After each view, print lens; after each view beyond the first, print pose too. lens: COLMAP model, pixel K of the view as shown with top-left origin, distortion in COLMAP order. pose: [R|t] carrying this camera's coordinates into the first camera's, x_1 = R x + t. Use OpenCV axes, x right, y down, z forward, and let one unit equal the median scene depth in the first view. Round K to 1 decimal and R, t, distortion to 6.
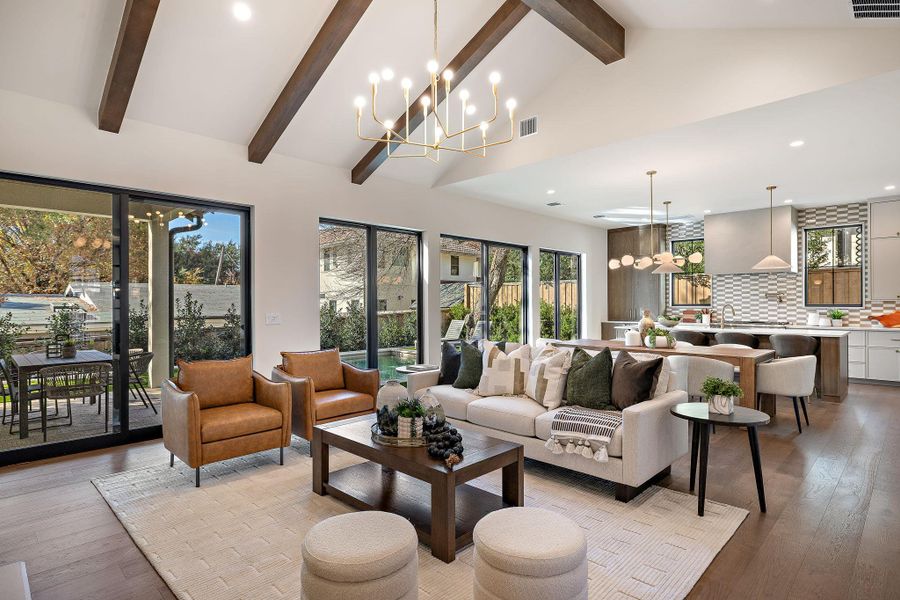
lens RADIAL K [[457.0, 0, 452.0], [0, 457.0, 305.7], [0, 0, 1]] dist [-0.004891, -0.000595]
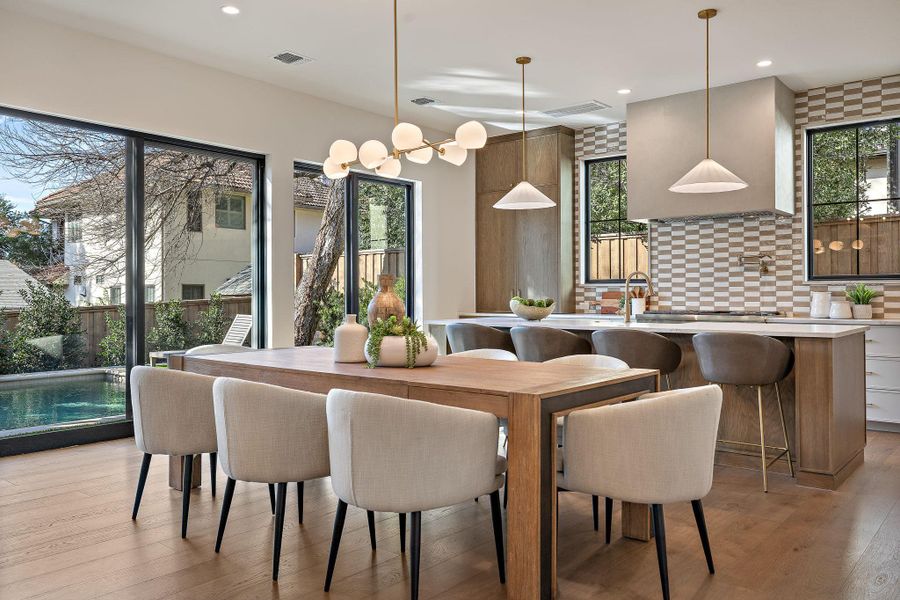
lens RADIAL K [[700.2, 0, 446.5], [0, 700.2, 291.6], [0, 0, 1]] dist [0.008114, 0.003490]
pose [[0.995385, 0.001065, 0.095955, 0.294812], [0.000008, 0.999938, -0.011180, 0.022821], [-0.095961, 0.011129, 0.995323, 0.254292]]
